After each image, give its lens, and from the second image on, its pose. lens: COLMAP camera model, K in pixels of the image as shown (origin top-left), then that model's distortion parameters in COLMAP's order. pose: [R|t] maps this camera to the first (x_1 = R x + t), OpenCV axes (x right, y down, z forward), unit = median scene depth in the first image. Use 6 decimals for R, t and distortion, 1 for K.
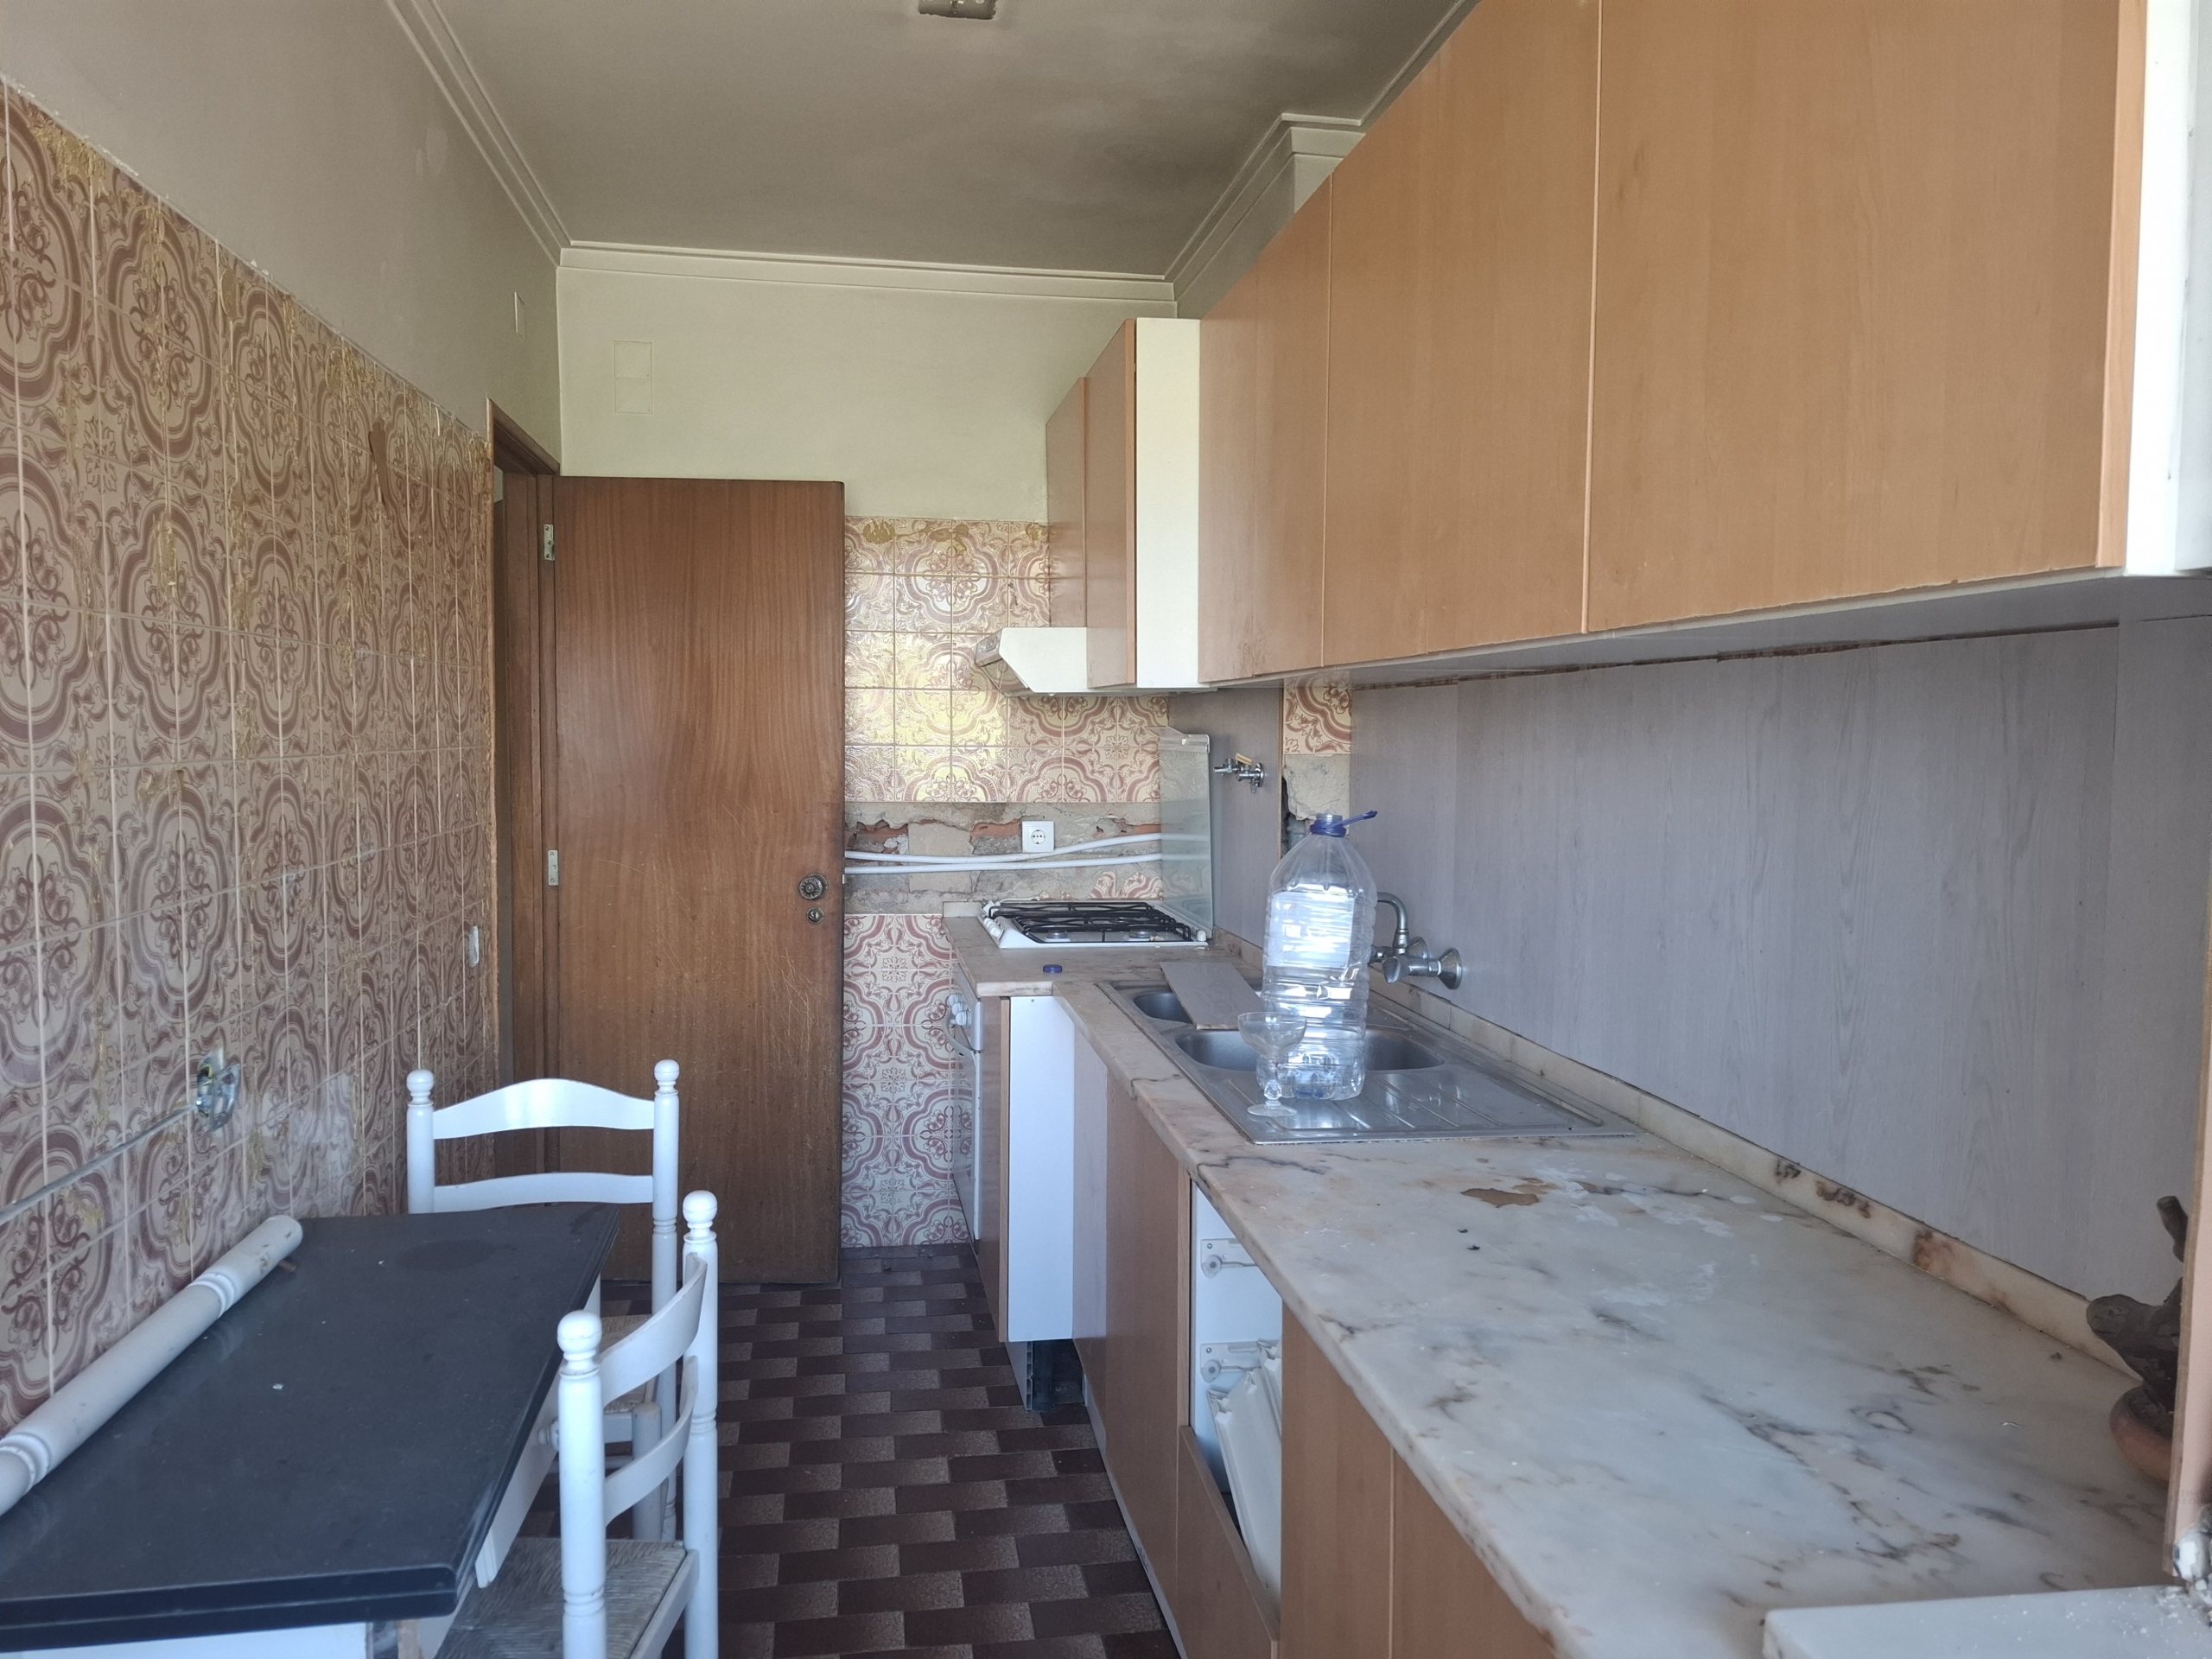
lens RADIAL K [[1494.0, 0, 1079.5], [0, 1494.0, 832.4], [0, 0, 1]] dist [0.122560, -0.153874]
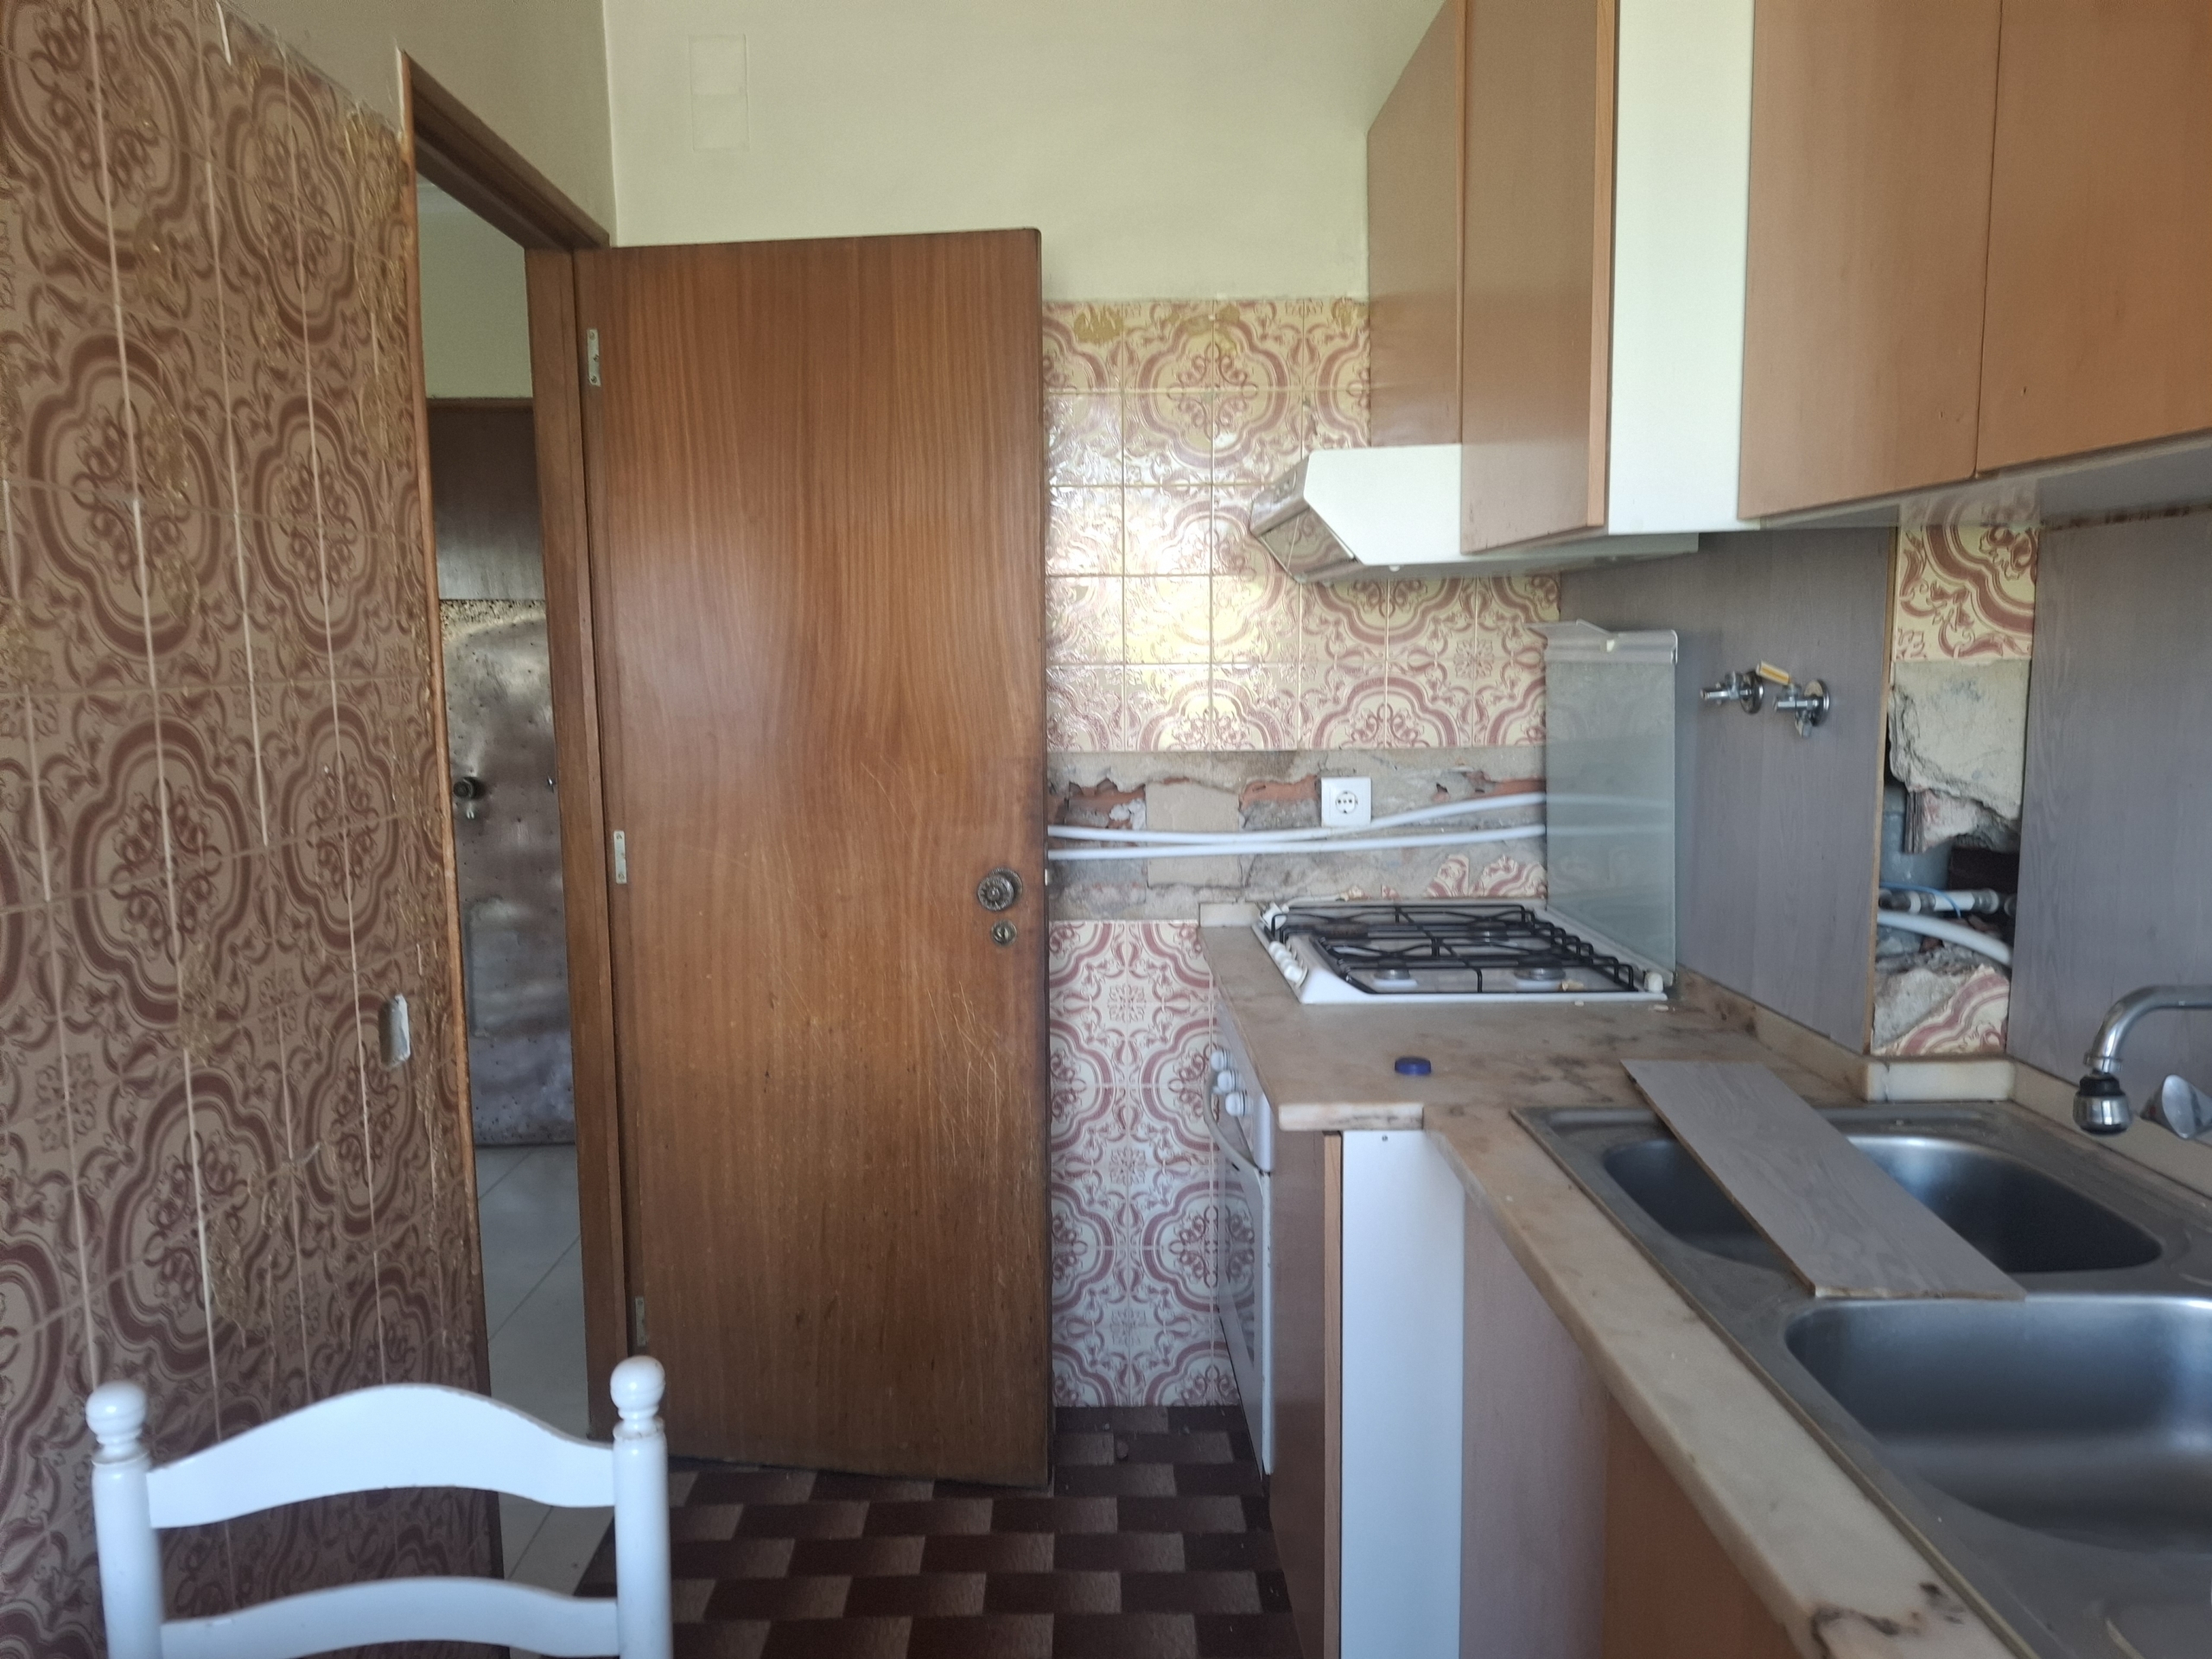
lens RADIAL K [[1494.0, 0, 1079.5], [0, 1494.0, 832.4], [0, 0, 1]] dist [0.122560, -0.153874]
pose [[0.988148, -0.002311, -0.153485, -0.042513], [0.010409, 0.998594, 0.051978, -0.019020], [0.153149, -0.052959, 0.986783, 0.347681]]
